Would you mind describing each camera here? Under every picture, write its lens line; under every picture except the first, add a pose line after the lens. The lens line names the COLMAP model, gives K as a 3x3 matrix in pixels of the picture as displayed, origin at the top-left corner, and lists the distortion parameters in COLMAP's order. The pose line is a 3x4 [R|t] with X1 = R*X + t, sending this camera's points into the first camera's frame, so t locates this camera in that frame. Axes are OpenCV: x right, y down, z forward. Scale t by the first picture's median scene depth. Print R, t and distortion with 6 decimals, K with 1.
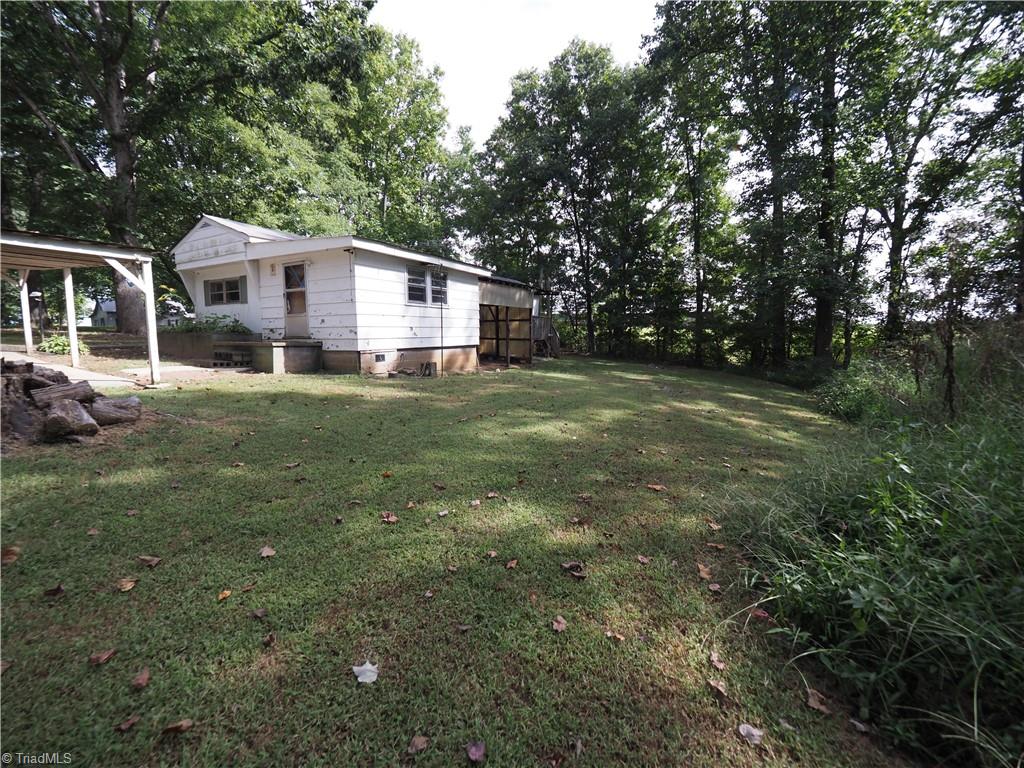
lens RADIAL K [[432.4, 0, 507.9], [0, 432.4, 367.4], [0, 0, 1]] dist [0.001077, -0.000035]
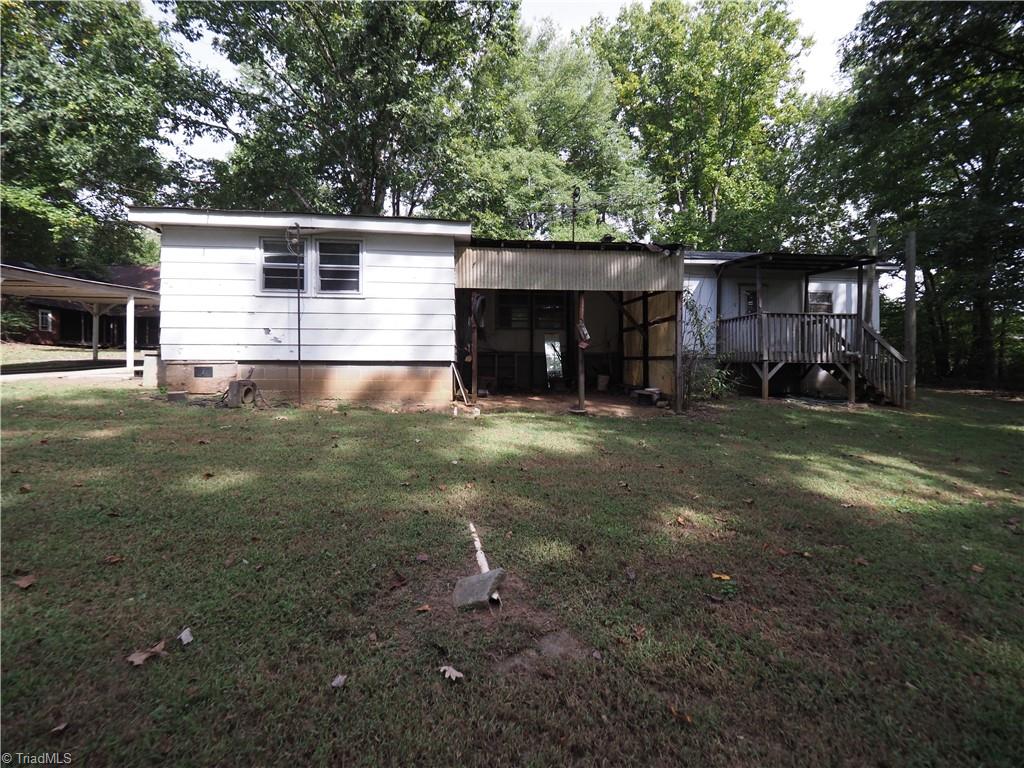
lens RADIAL K [[432.4, 0, 507.9], [0, 432.4, 367.4], [0, 0, 1]] dist [0.001077, -0.000035]
pose [[0.561727, 0.006600, -0.827296, 0.500959], [-0.075227, 0.996233, -0.043130, -0.031406], [0.823896, 0.086463, 0.560107, 0.879874]]
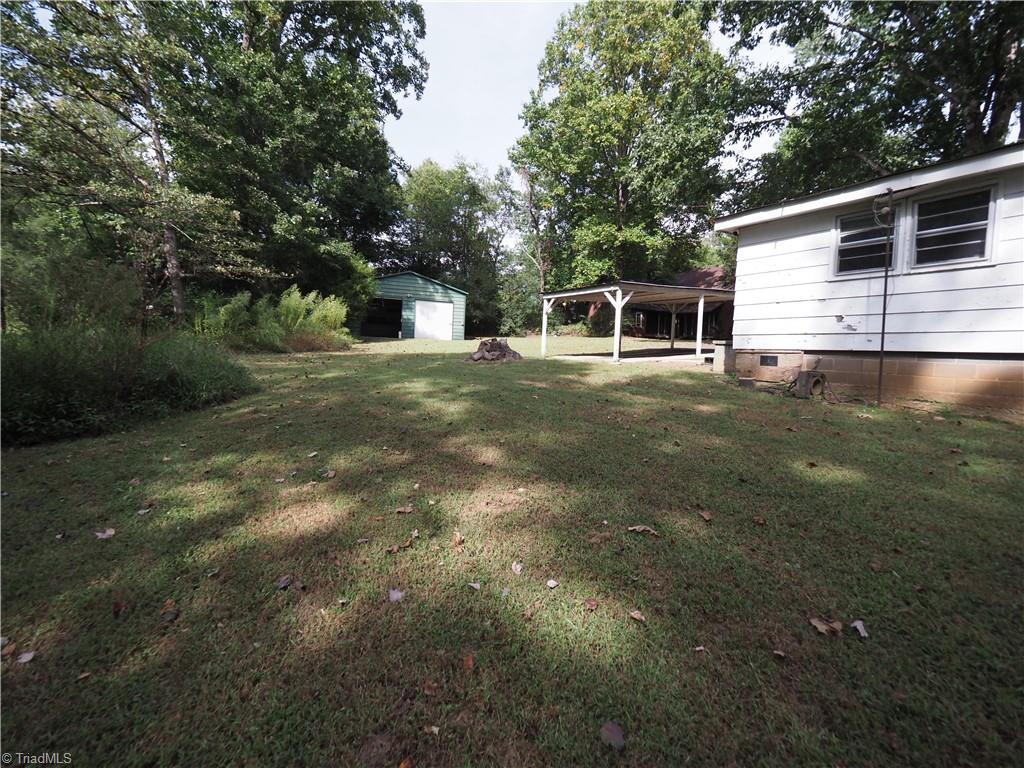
lens RADIAL K [[434.4, 0, 512.4], [0, 434.4, 369.0], [0, 0, 1]] dist [-0.000955, -0.001223]
pose [[-0.469003, 0.032872, -0.882585, 0.500053], [-0.097798, 0.991229, 0.088888, -0.026971], [0.877765, 0.128004, -0.461675, 0.832860]]
